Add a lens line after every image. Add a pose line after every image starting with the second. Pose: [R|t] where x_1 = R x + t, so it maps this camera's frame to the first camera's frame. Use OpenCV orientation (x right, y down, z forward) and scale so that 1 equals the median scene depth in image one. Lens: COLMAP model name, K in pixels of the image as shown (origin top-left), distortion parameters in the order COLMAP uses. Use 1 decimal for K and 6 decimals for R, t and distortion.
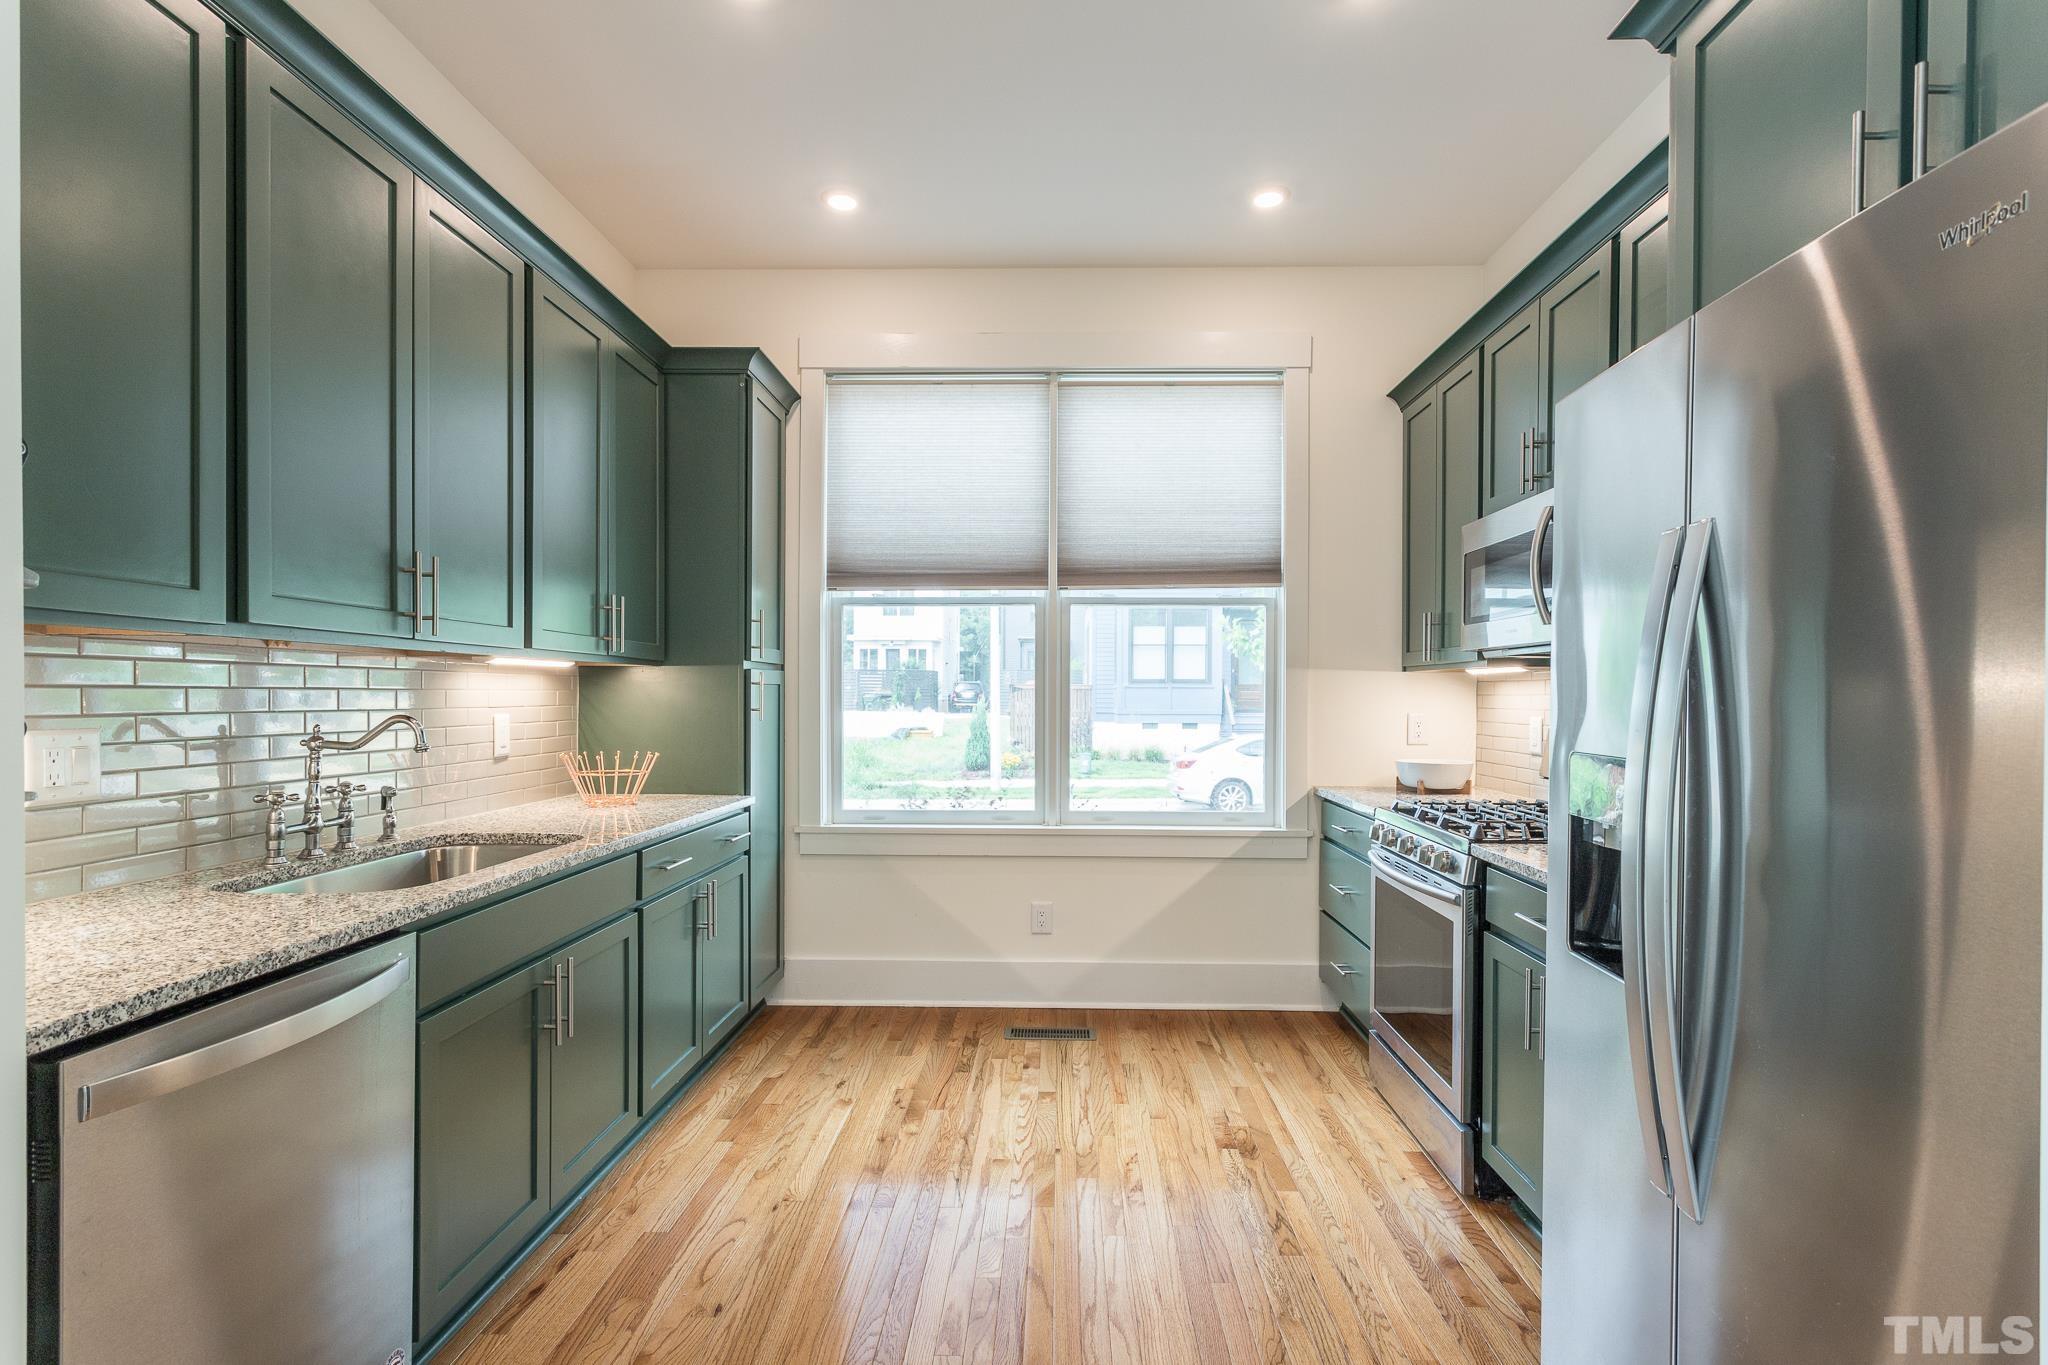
lens RADIAL K [[972.5, 0, 1029.1], [0, 972.5, 699.1], [0, 0, 1]] dist [0.004348, 0.000743]
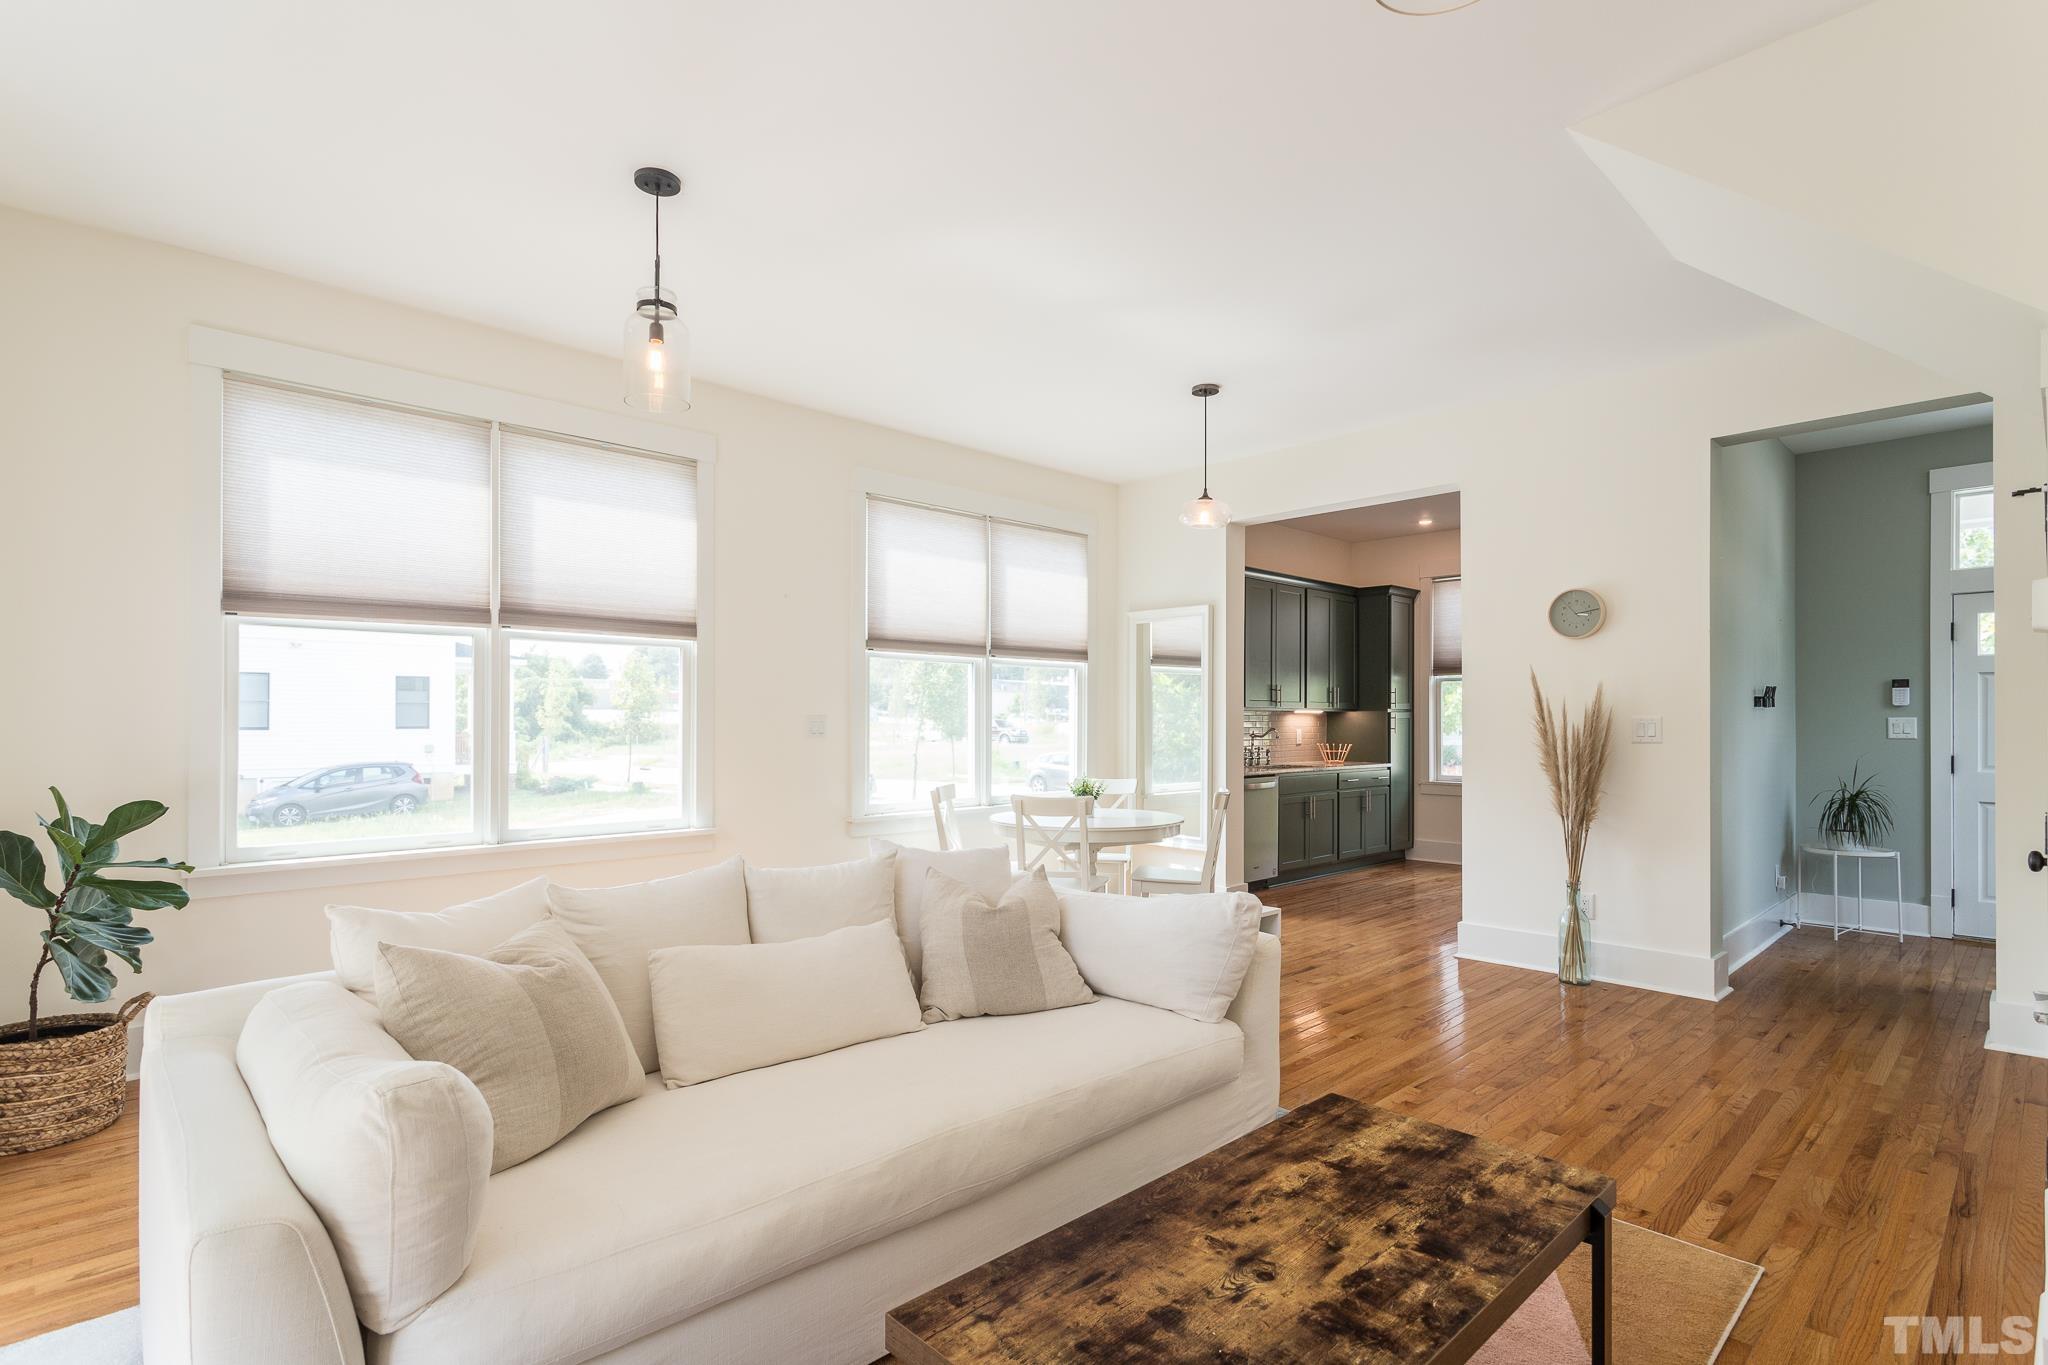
lens RADIAL K [[996.5, 0, 1015.6], [0, 996.5, 716.4], [0, 0, 1]] dist [0.001211, 0.000138]
pose [[0.708343, -0.006338, -0.705840, 0.837230], [-0.001100, 0.999949, -0.010084, 0.006361], [0.705868, 0.007919, 0.708299, -1.486990]]
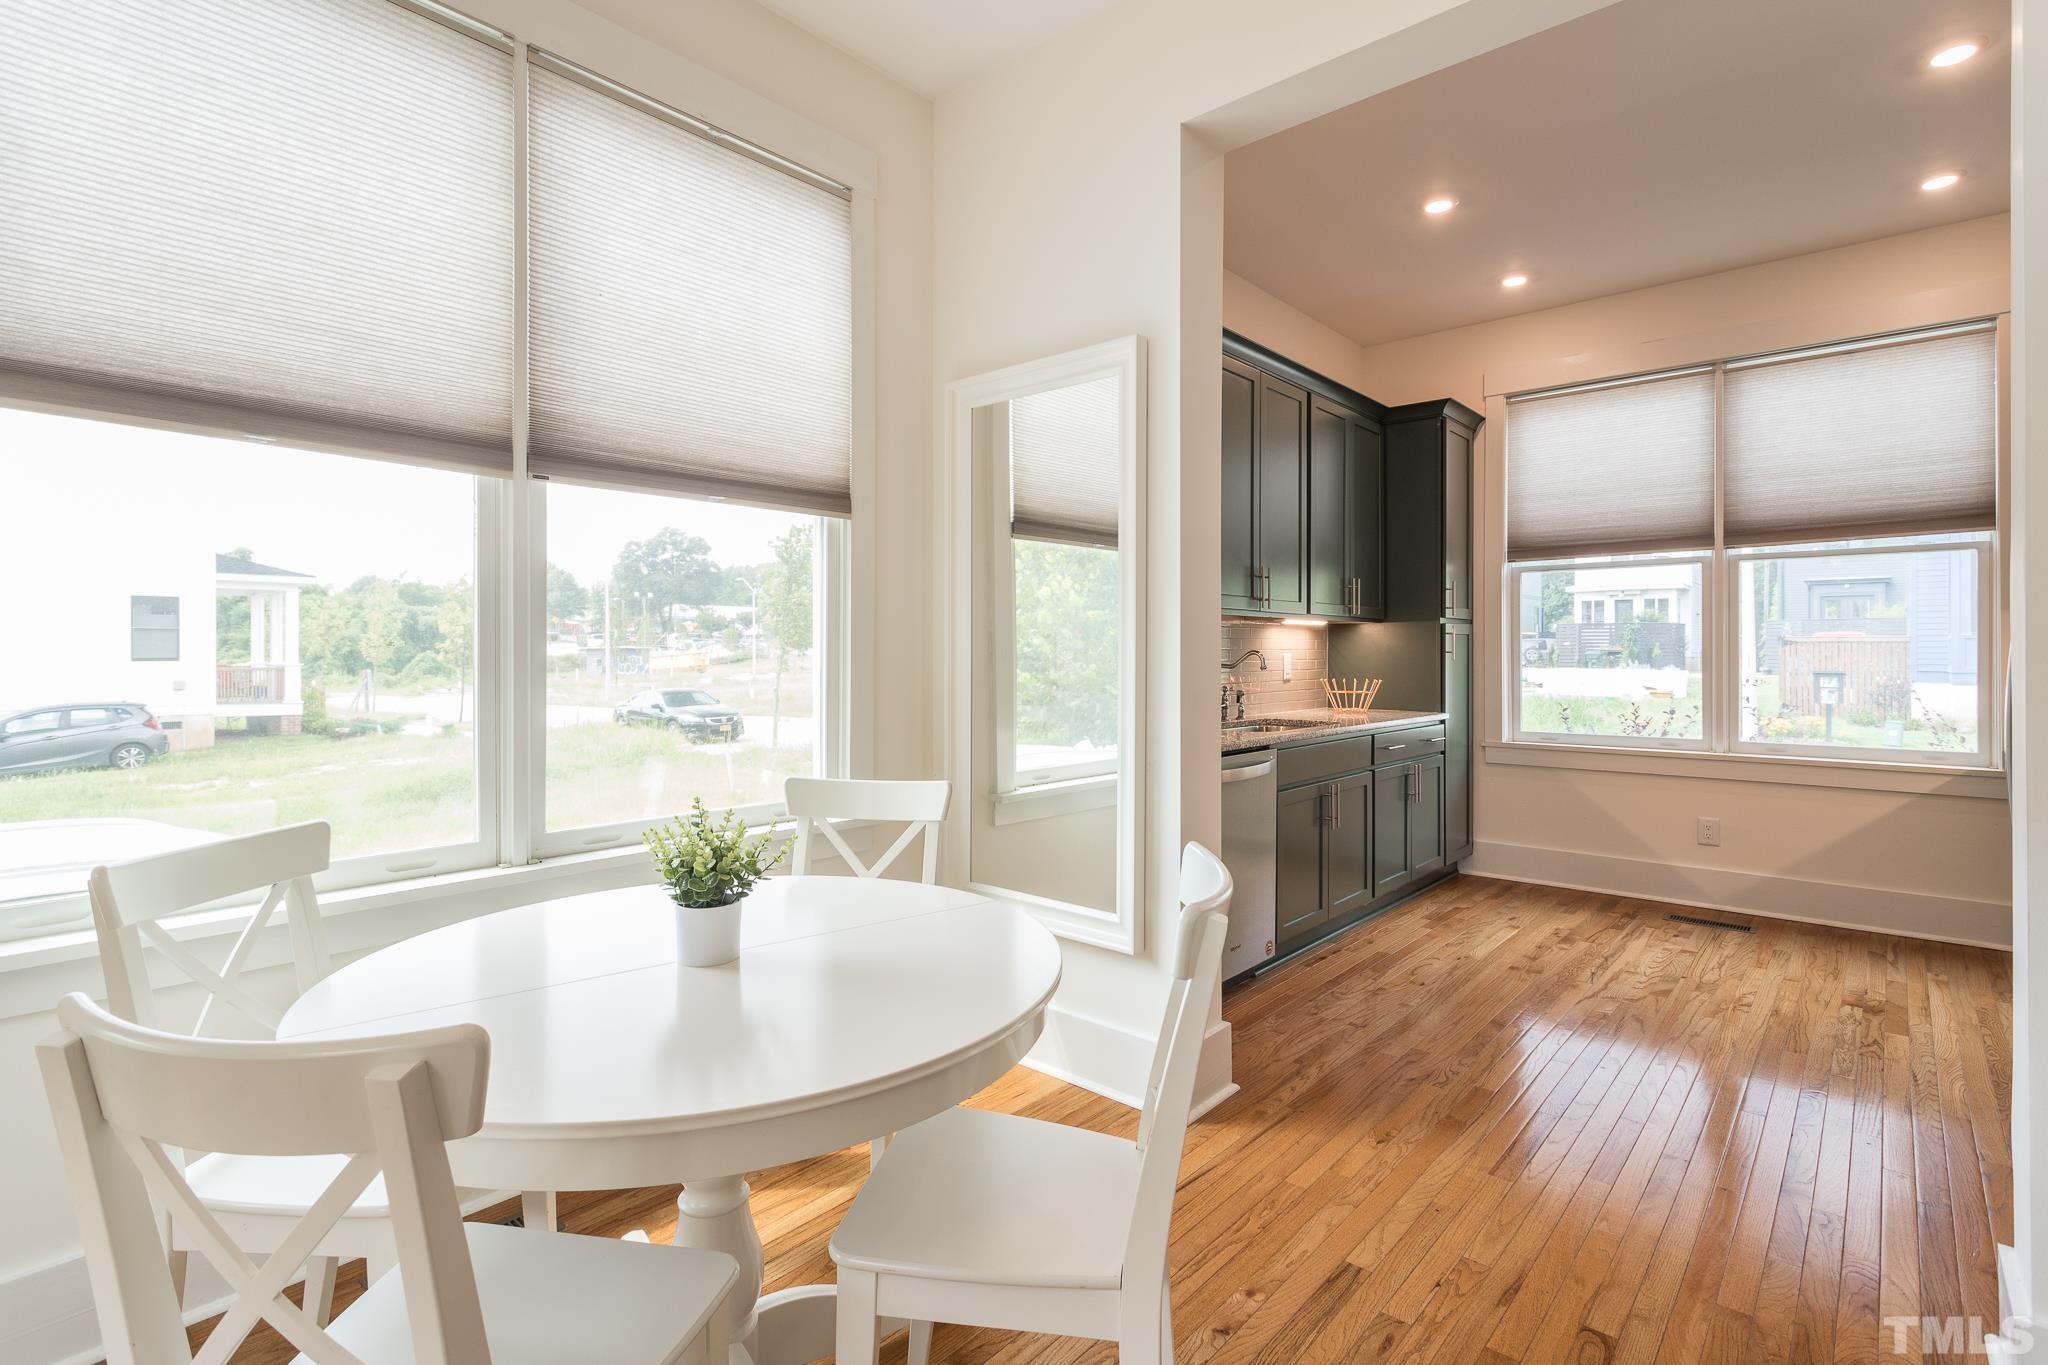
lens RADIAL K [[983.2, 0, 1022.0], [0, 983.2, 654.2], [0, 0, 1]] dist [0.002365, 0.000514]
pose [[0.767283, -0.003299, -0.641300, 0.160674], [0.000726, 0.999991, -0.004275, 0.019661], [0.641308, 0.002815, 0.767278, -0.498515]]
